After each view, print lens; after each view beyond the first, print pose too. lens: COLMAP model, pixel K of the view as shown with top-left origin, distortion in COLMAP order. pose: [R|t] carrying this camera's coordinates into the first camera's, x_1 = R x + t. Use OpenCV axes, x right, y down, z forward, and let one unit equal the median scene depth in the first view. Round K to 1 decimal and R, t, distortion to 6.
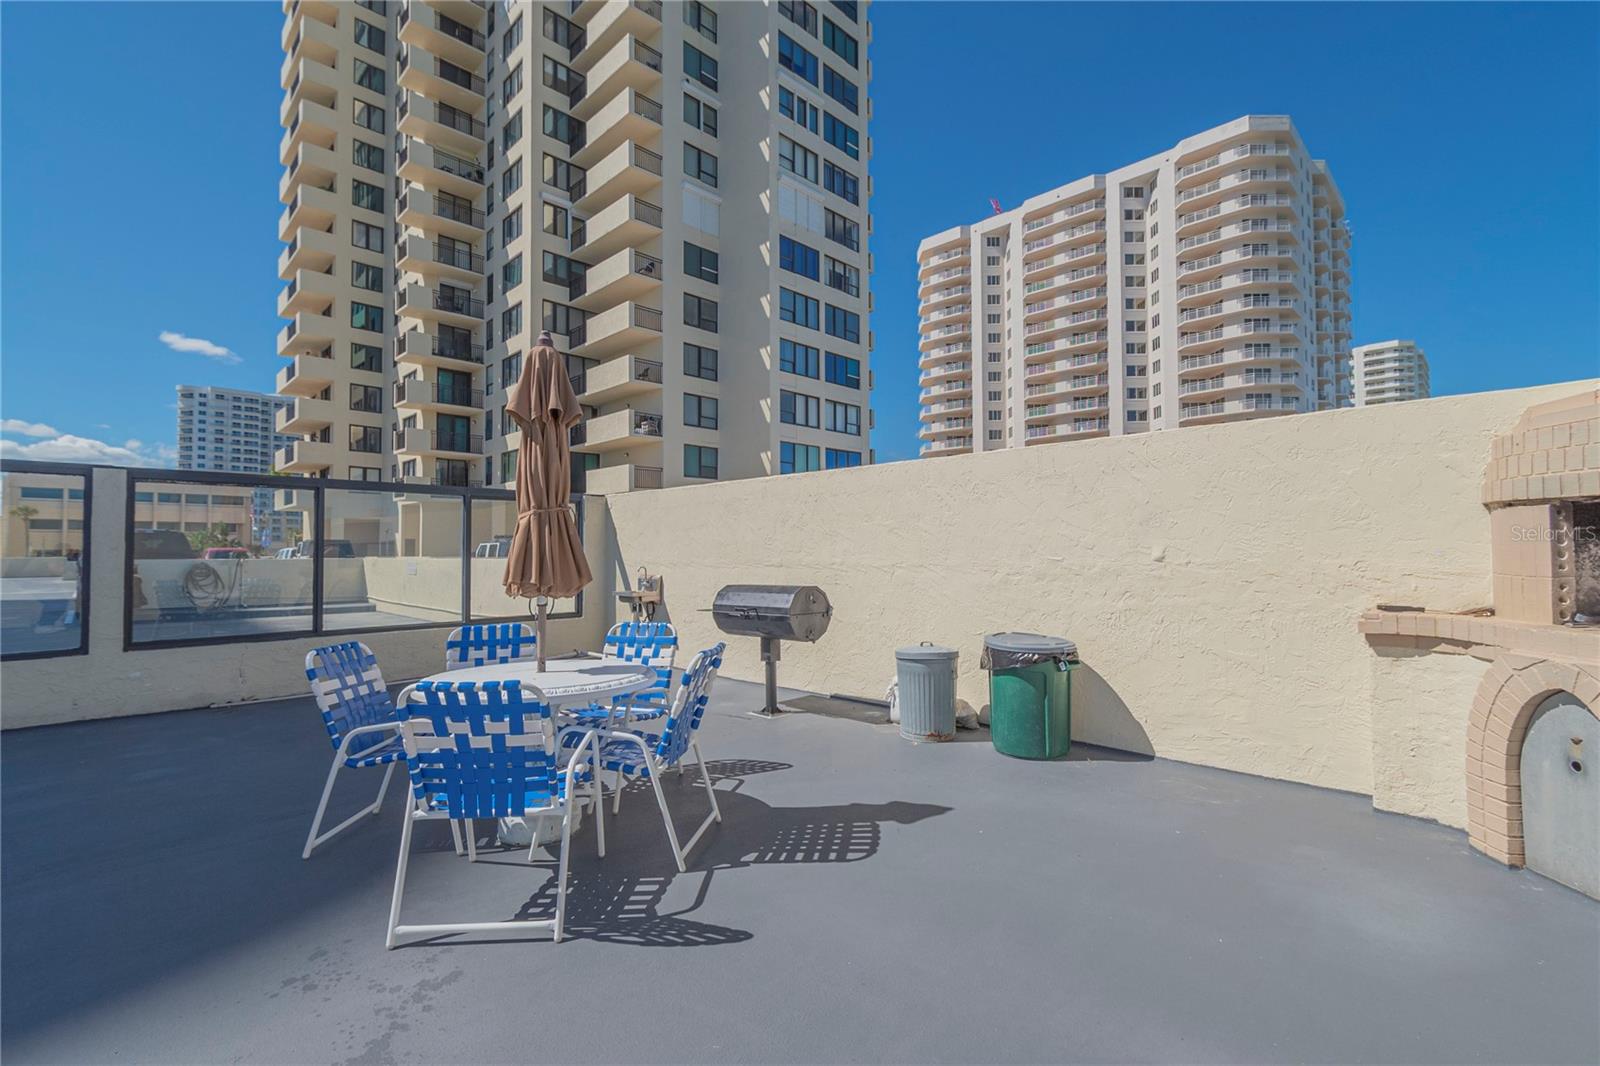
lens RADIAL K [[706.7, 0, 799.5], [0, 706.7, 534.2], [0, 0, 1]] dist [0.010118, -0.005609]
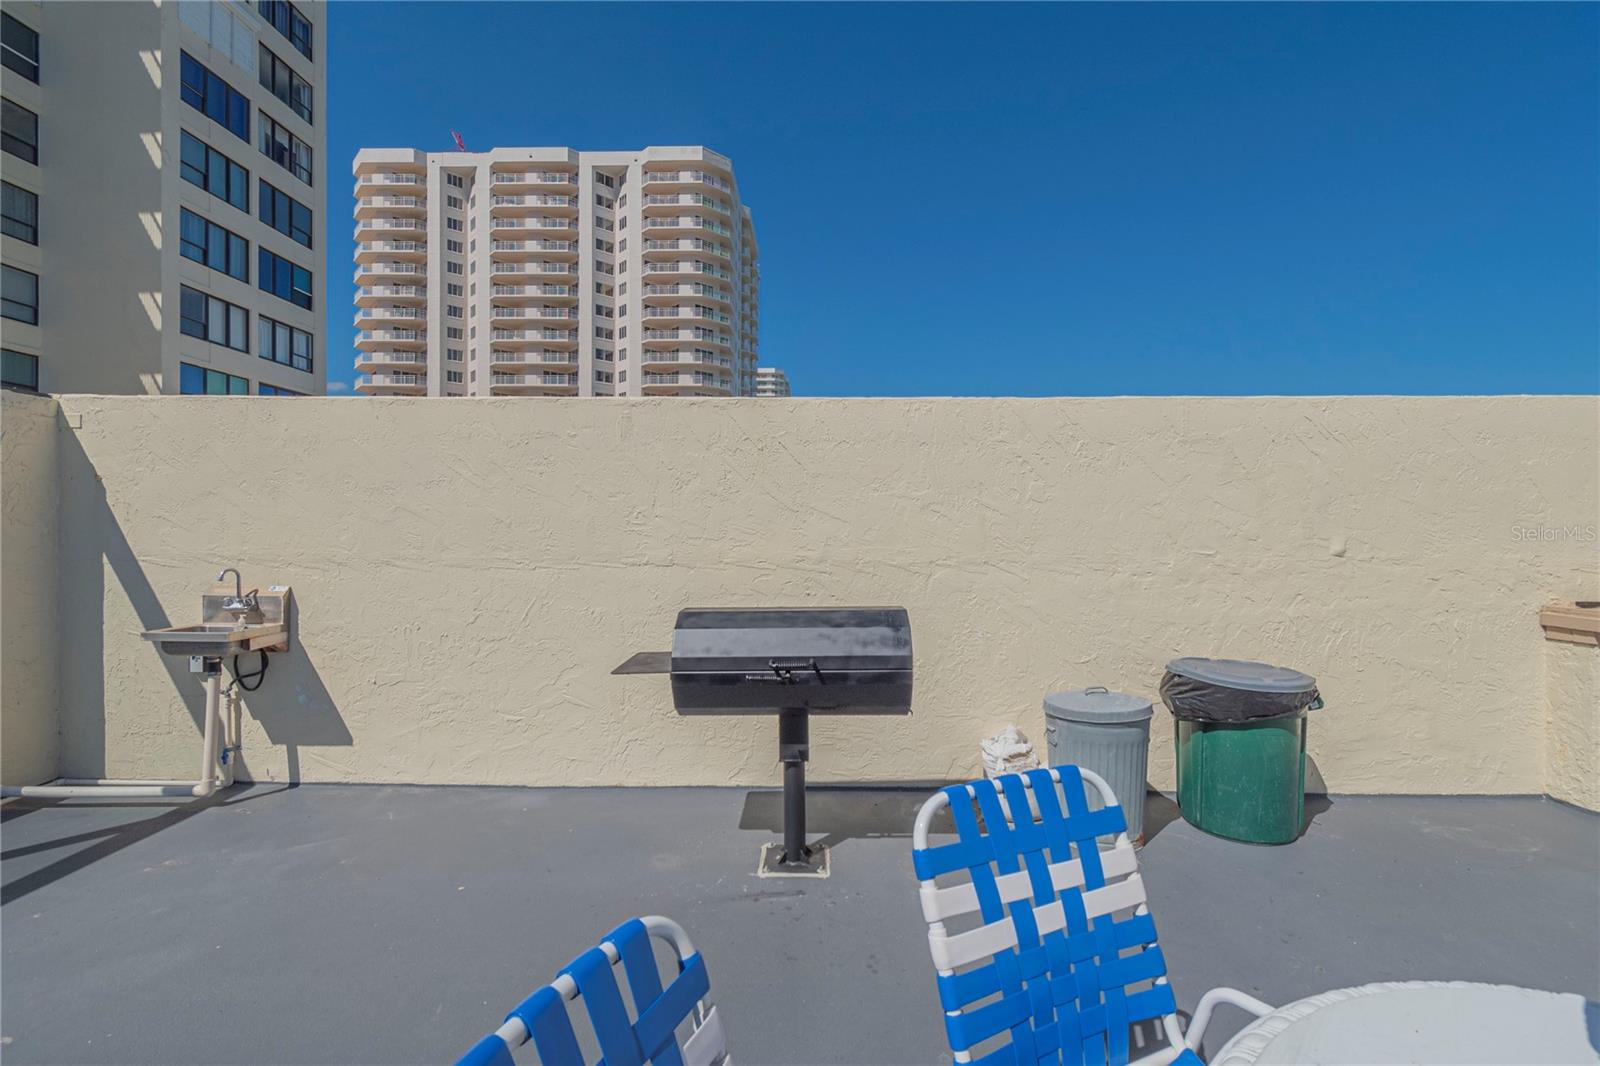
lens RADIAL K [[706.7, 0, 801.3], [0, 706.7, 533.0], [0, 0, 1]] dist [0.010118, -0.005609]
pose [[0.724379, 0.004673, 0.689386, -0.059639], [-0.025764, 0.999462, 0.020297, 0.001293], [-0.688920, -0.032465, 0.724110, 0.098395]]
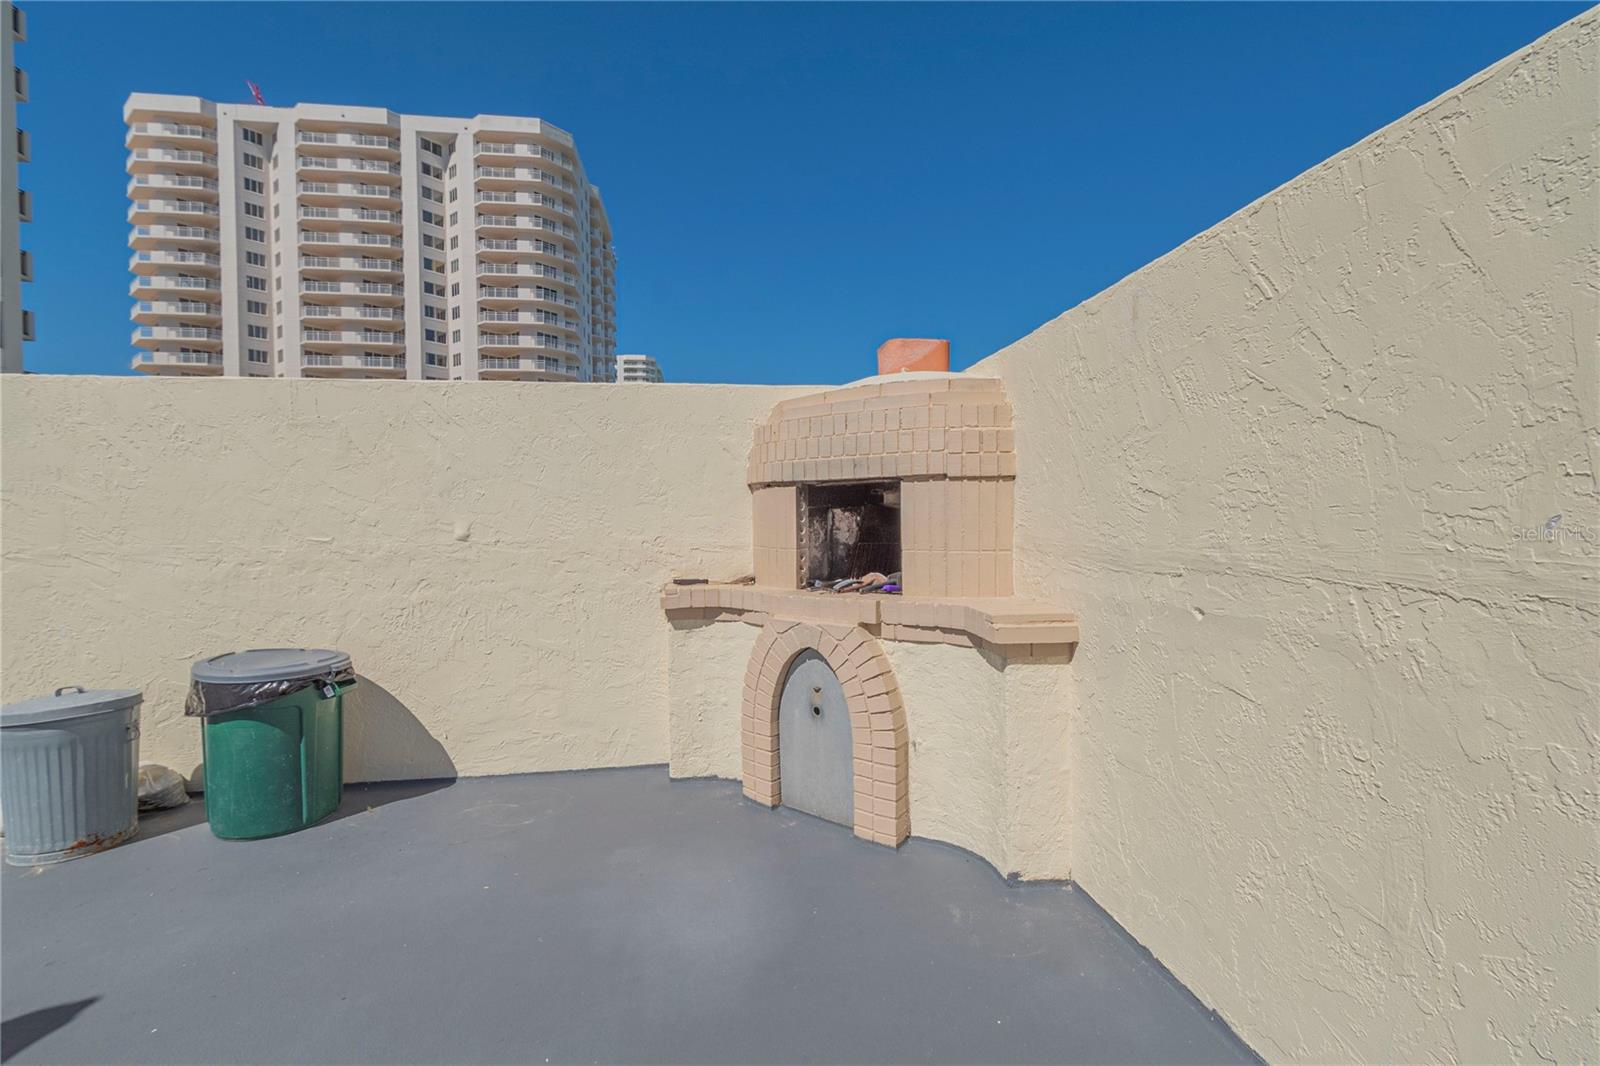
lens RADIAL K [[706.7, 0, 801.7], [0, 706.7, 532.1], [0, 0, 1]] dist [0.010118, -0.005609]
pose [[0.605776, -0.016089, 0.795473, 0.011071], [-0.013507, 0.999444, 0.030500, -0.000215], [-0.795521, -0.029220, 0.605221, 0.022710]]
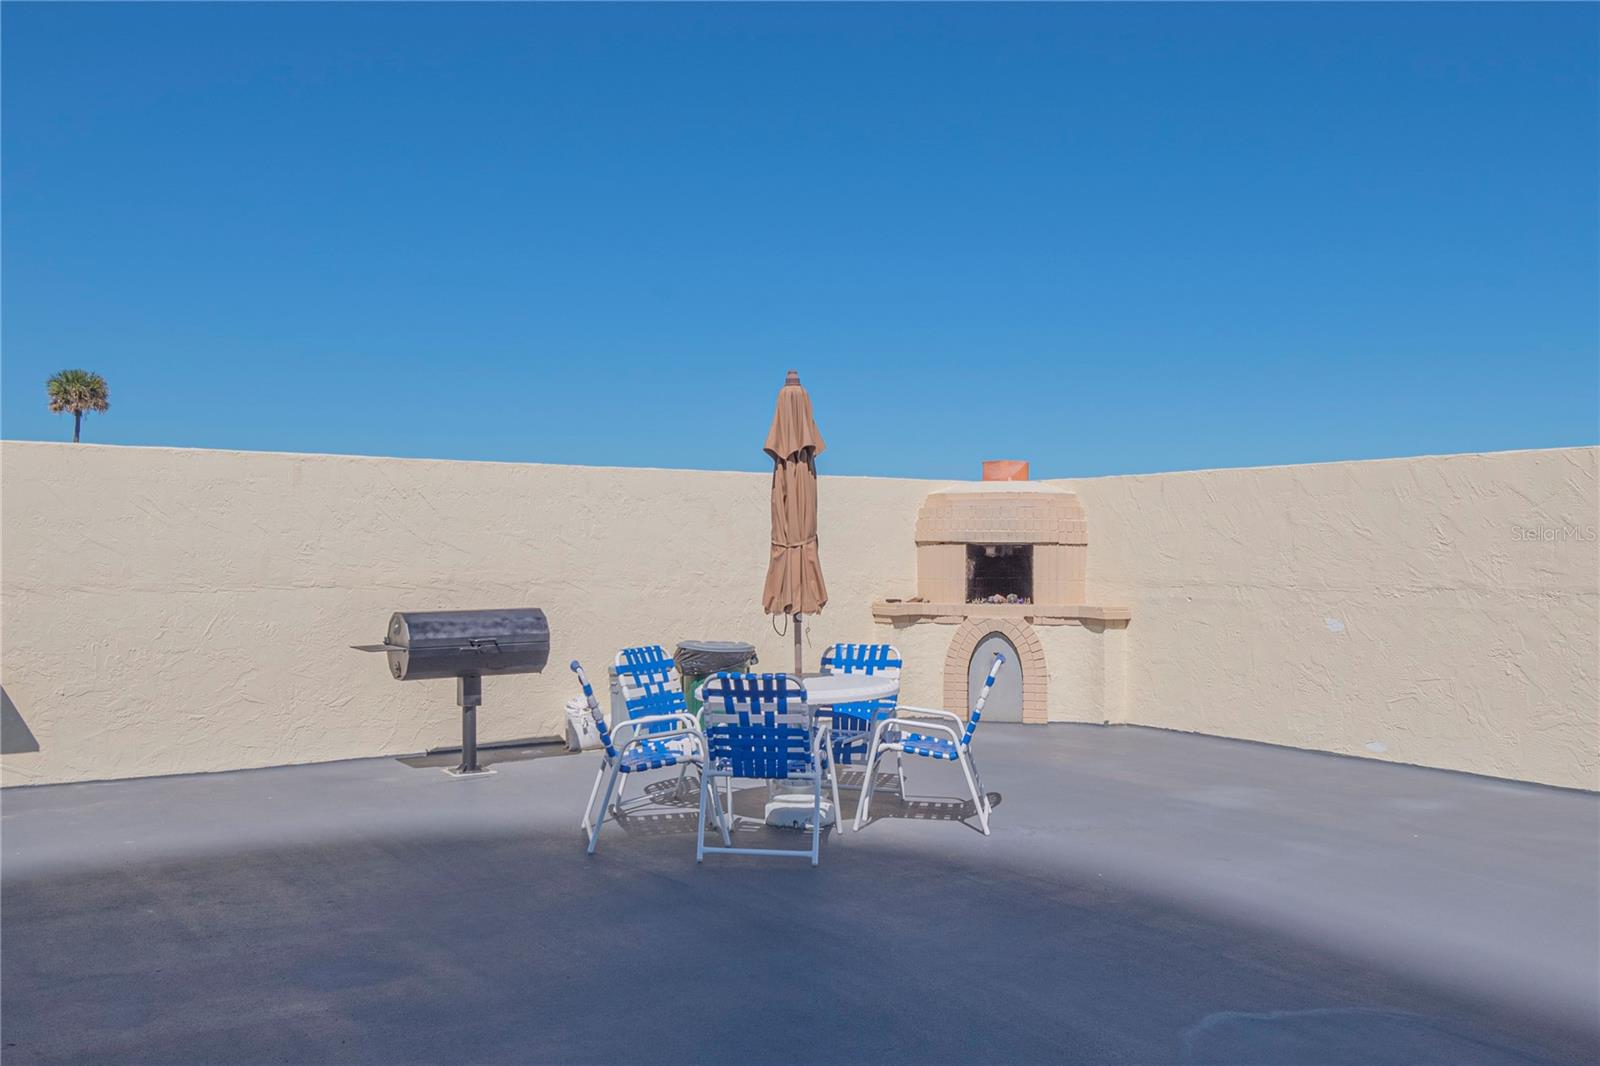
lens RADIAL K [[1343.7, 0, 804.9], [0, 1343.7, 537.3], [0, 0, 1]] dist [-0.012834, -0.001522]
pose [[0.209967, 0.014443, 0.977602, -0.221534], [-0.032866, 0.999430, -0.007707, -0.001482], [-0.977156, -0.030512, 0.210322, 0.050122]]
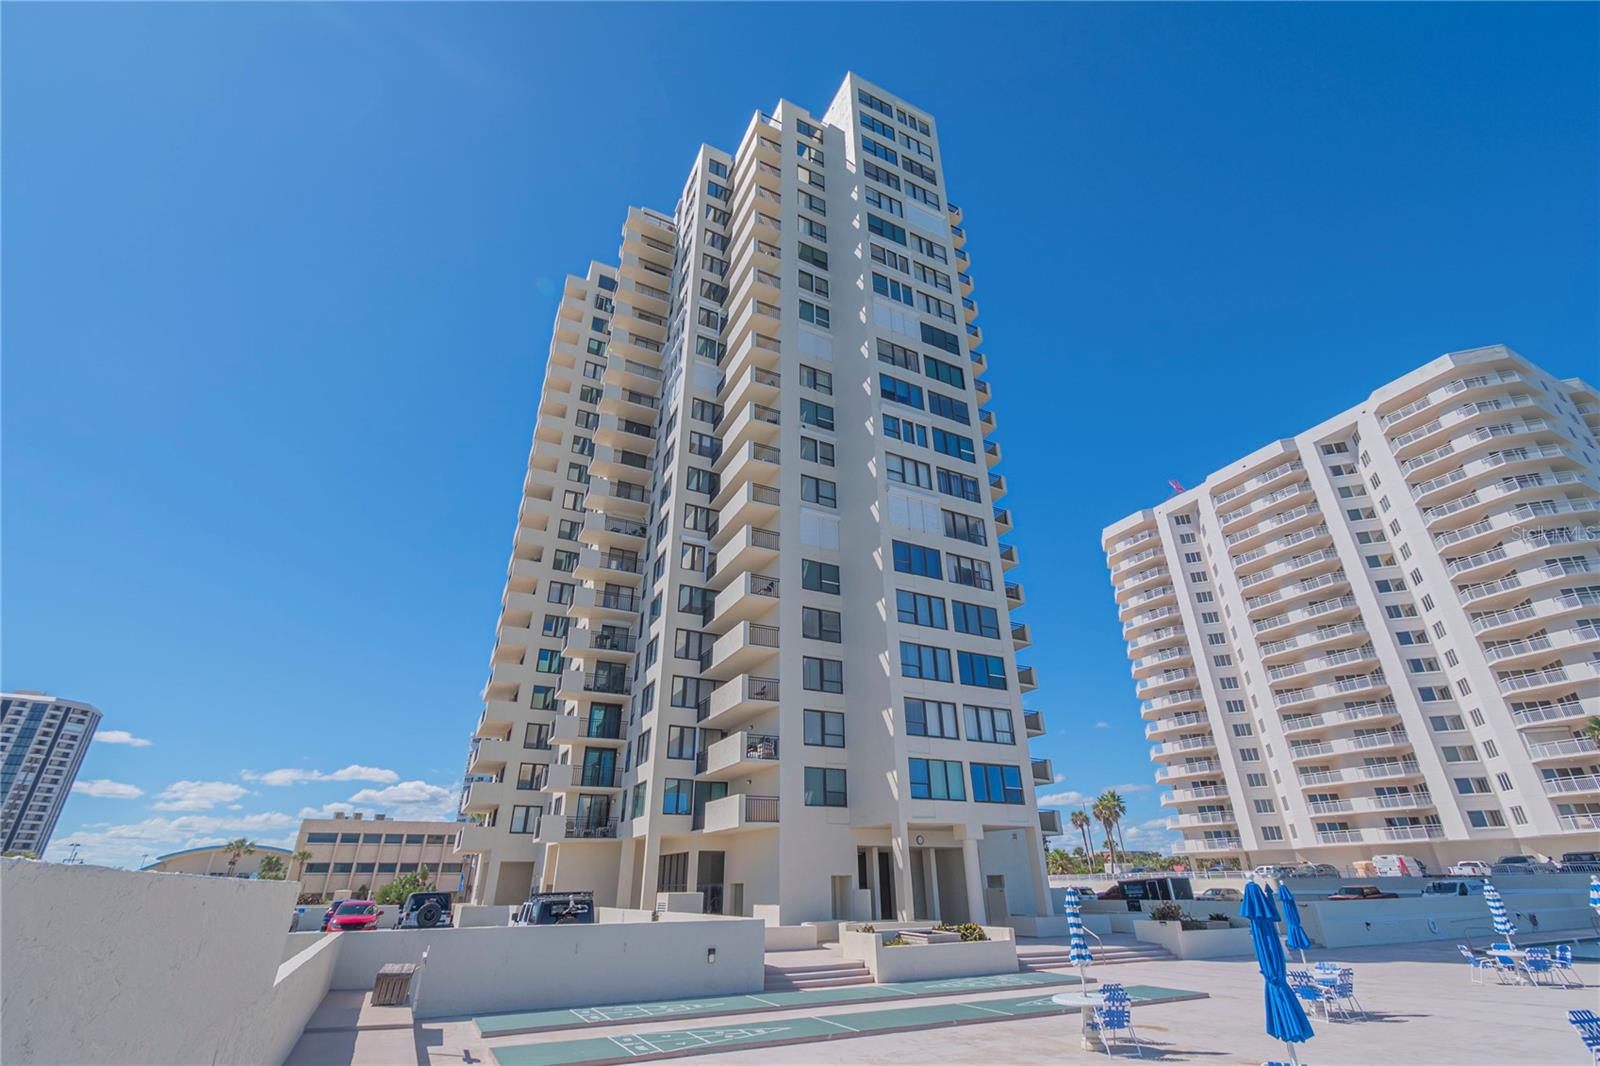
lens RADIAL K [[706.7, 0, 803.2], [0, 706.7, 534.7], [0, 0, 1]] dist [0.010118, -0.005609]
pose [[0.952023, -0.141557, -0.271317, 0.115476], [0.014670, 0.906674, -0.421576, -0.015297], [0.305673, 0.397370, 0.865252, 0.100040]]
